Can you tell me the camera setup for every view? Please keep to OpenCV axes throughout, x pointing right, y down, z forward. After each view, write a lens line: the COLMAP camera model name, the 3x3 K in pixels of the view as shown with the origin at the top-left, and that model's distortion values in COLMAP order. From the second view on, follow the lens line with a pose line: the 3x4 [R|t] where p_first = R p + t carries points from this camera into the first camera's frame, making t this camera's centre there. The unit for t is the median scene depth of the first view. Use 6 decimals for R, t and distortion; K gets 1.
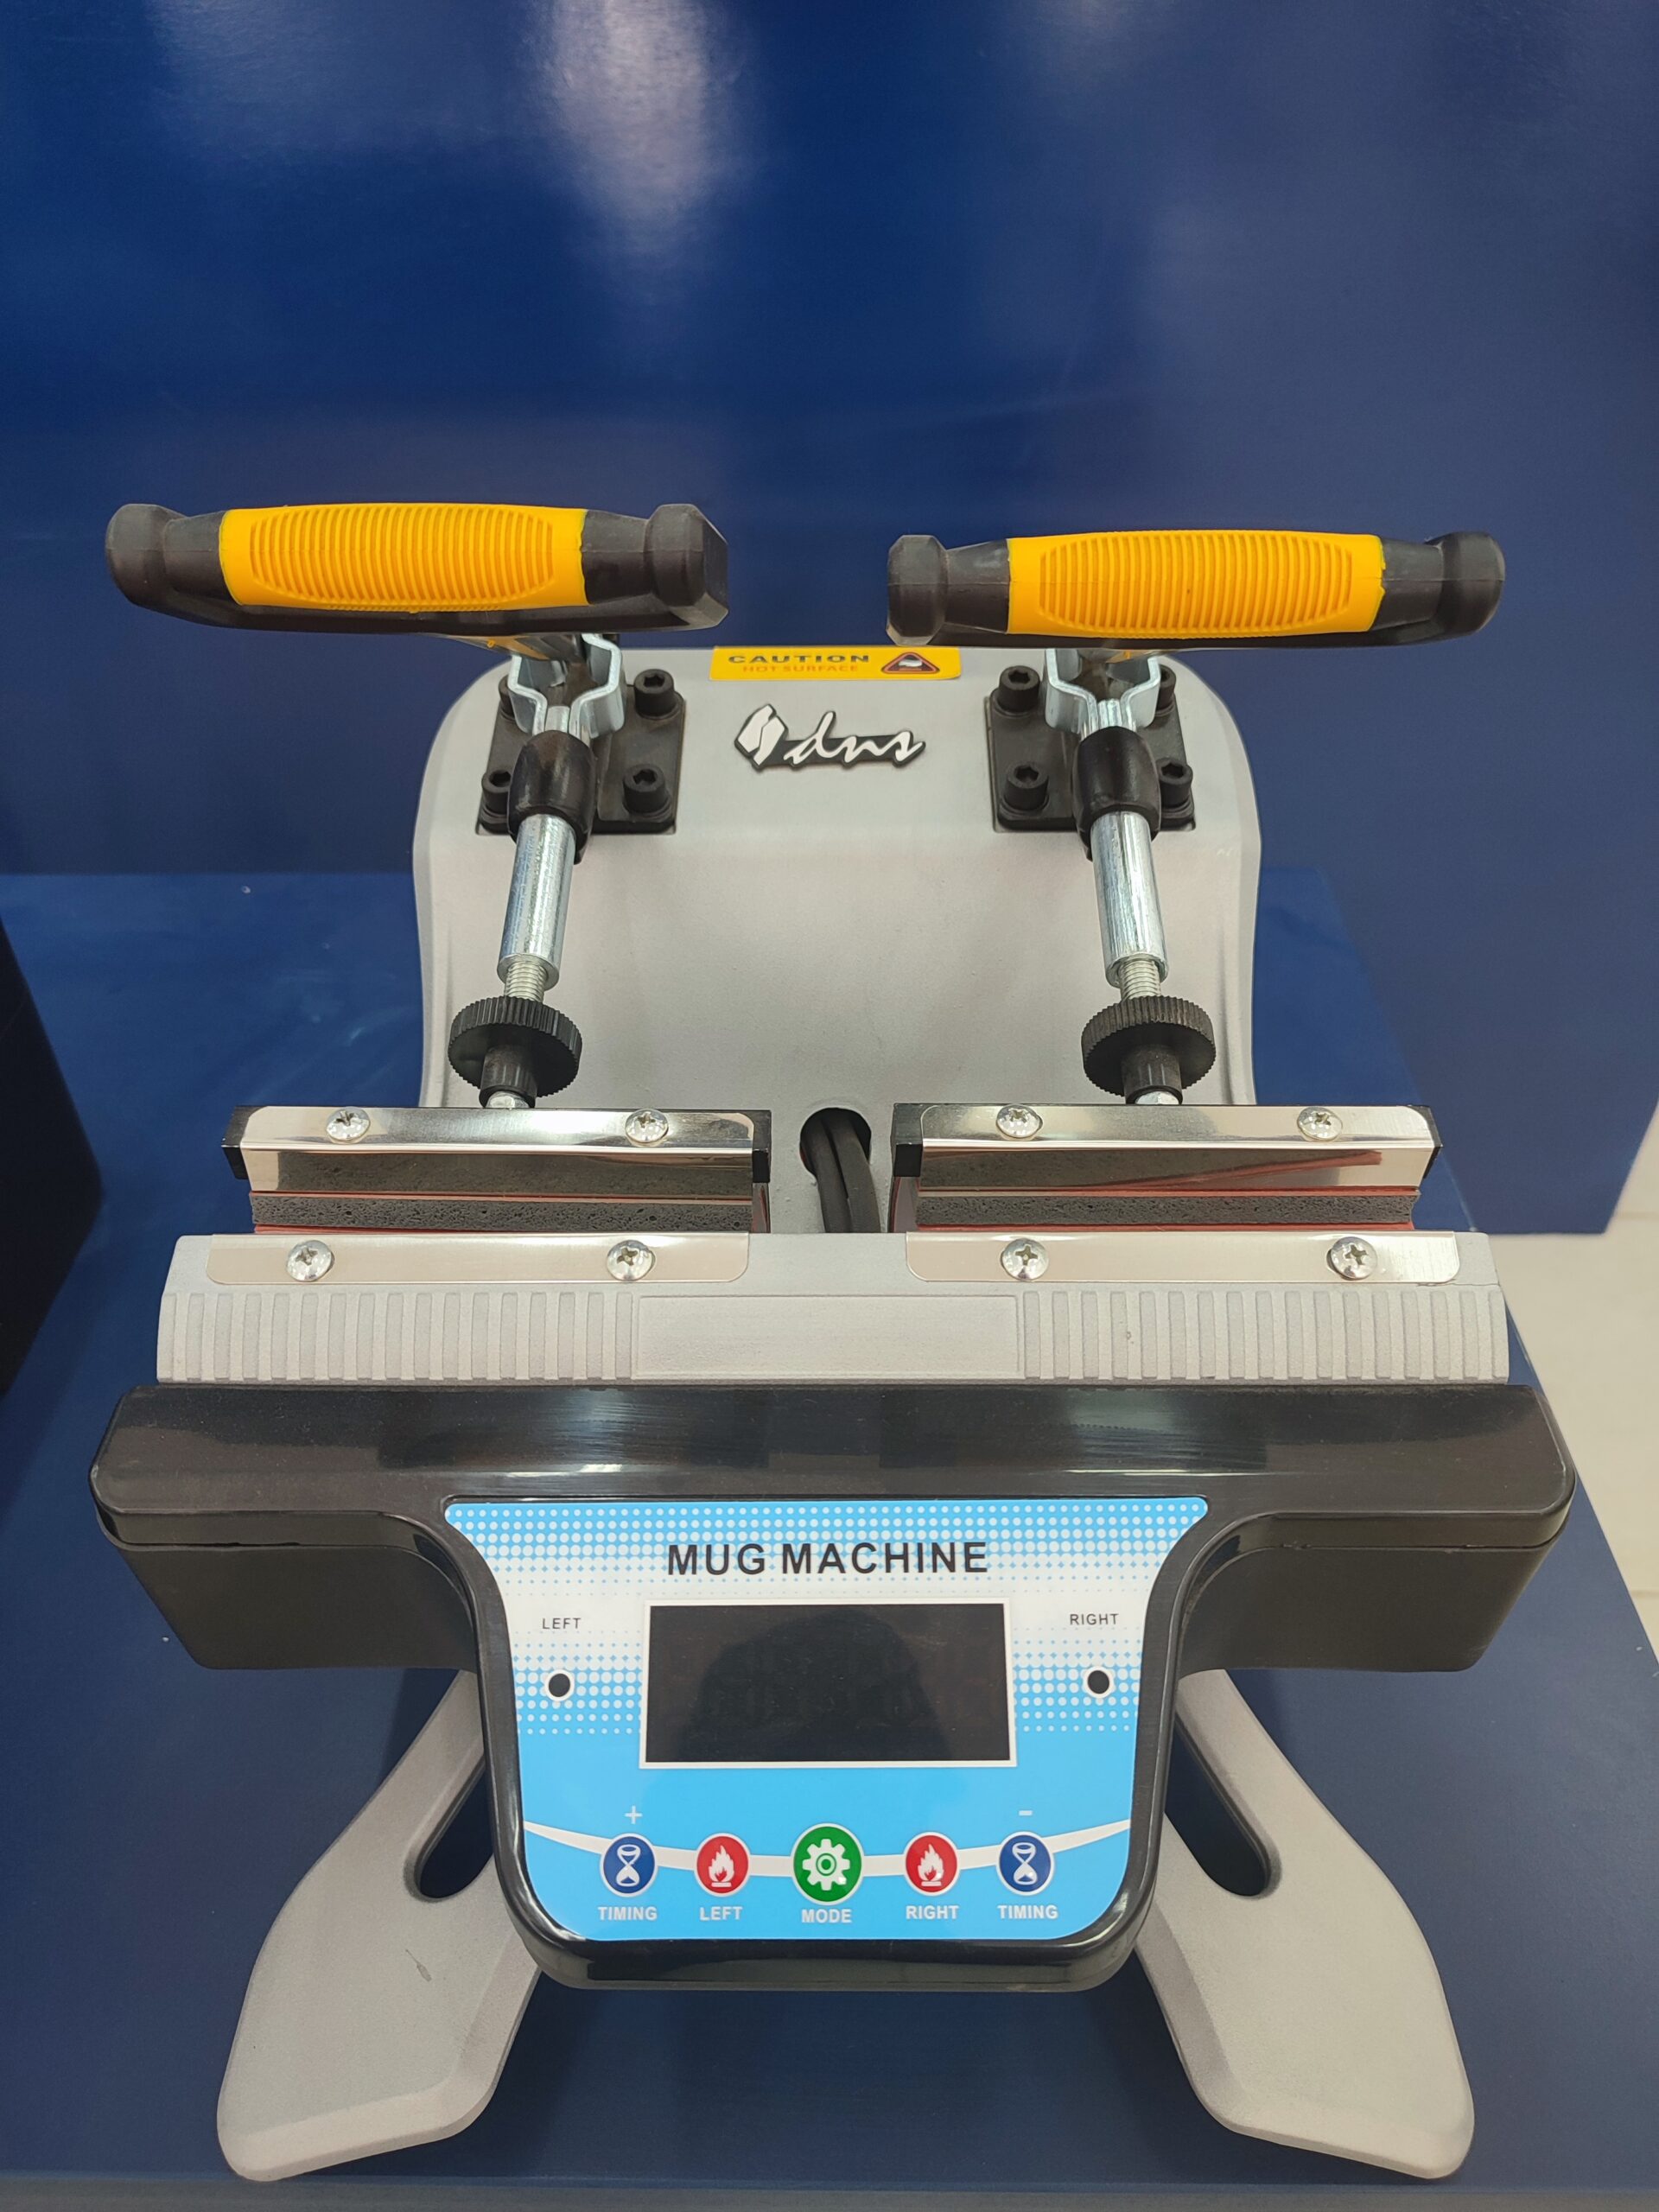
lens RADIAL K [[1616.8, 0, 824.8], [0, 1616.8, 1102.4], [0, 0, 1]] dist [0.009380, -0.014949]
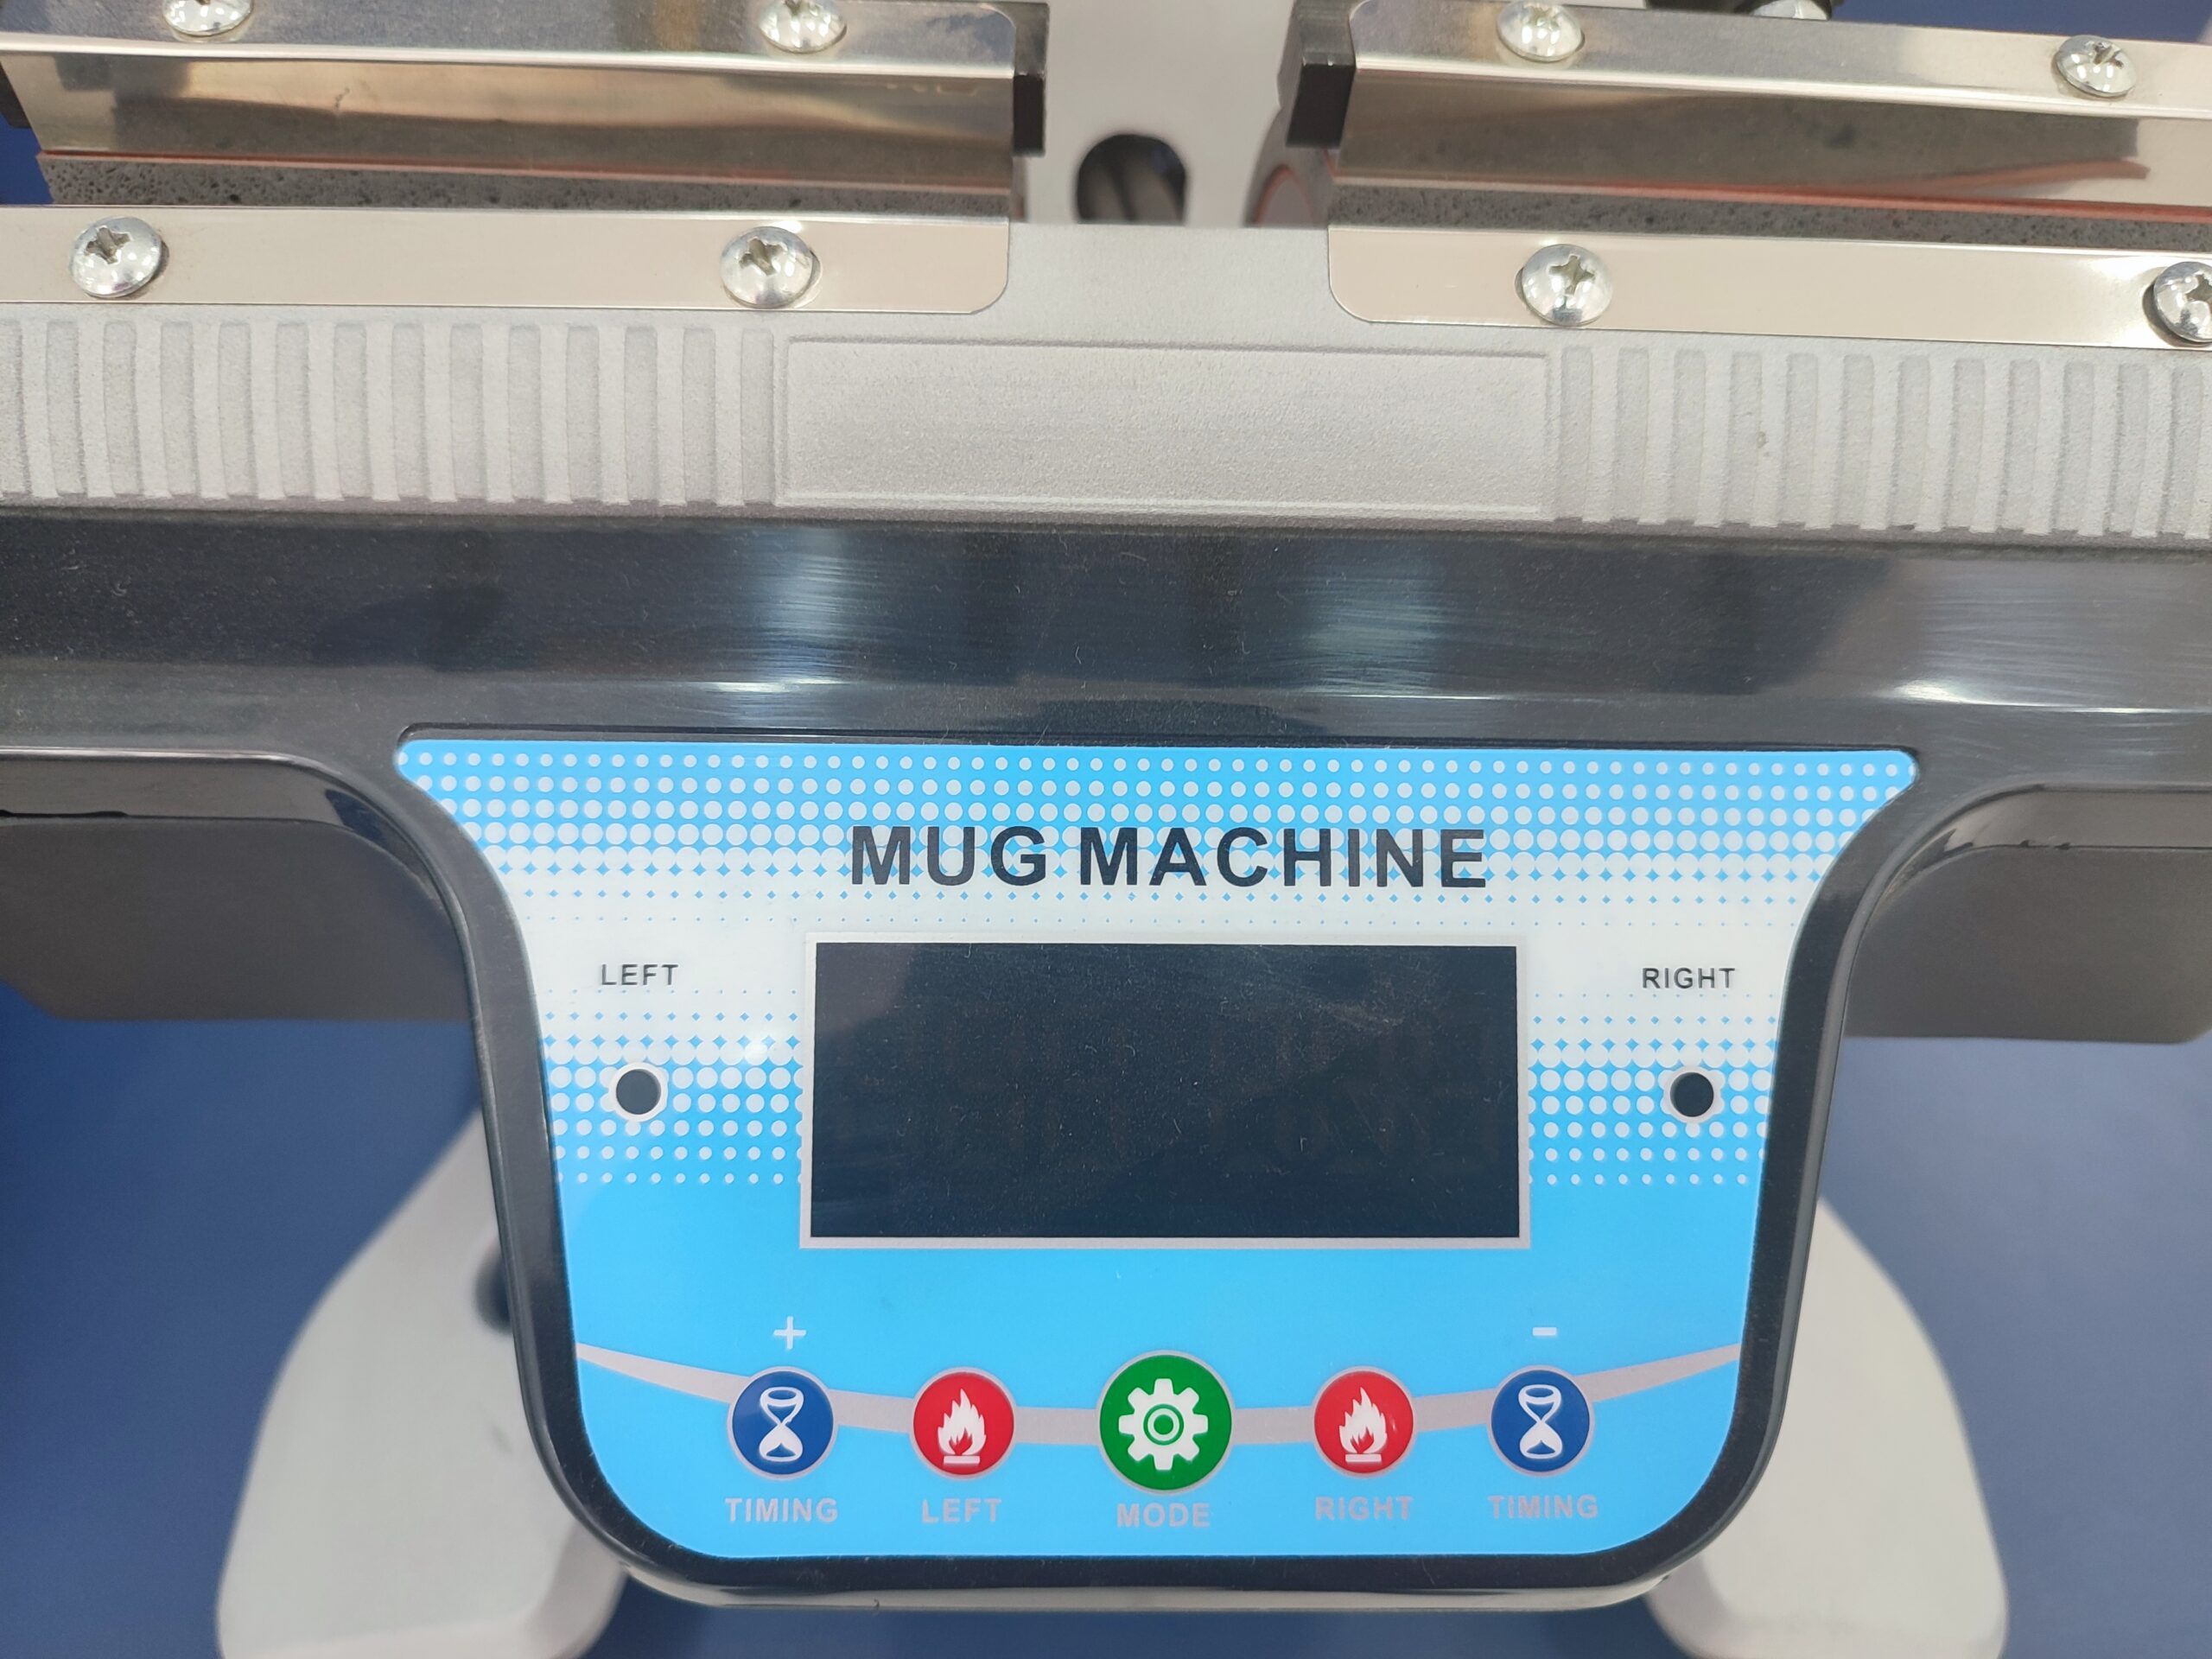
lens RADIAL K [[1616.8, 0, 1107.0], [0, 1616.8, 828.1], [0, 0, 1]] dist [0.009380, -0.014949]
pose [[0.999234, 0.014114, 0.036489, -0.036460], [-0.023590, 0.961406, 0.274122, 0.135625], [-0.031211, -0.274773, 0.961002, 0.518816]]
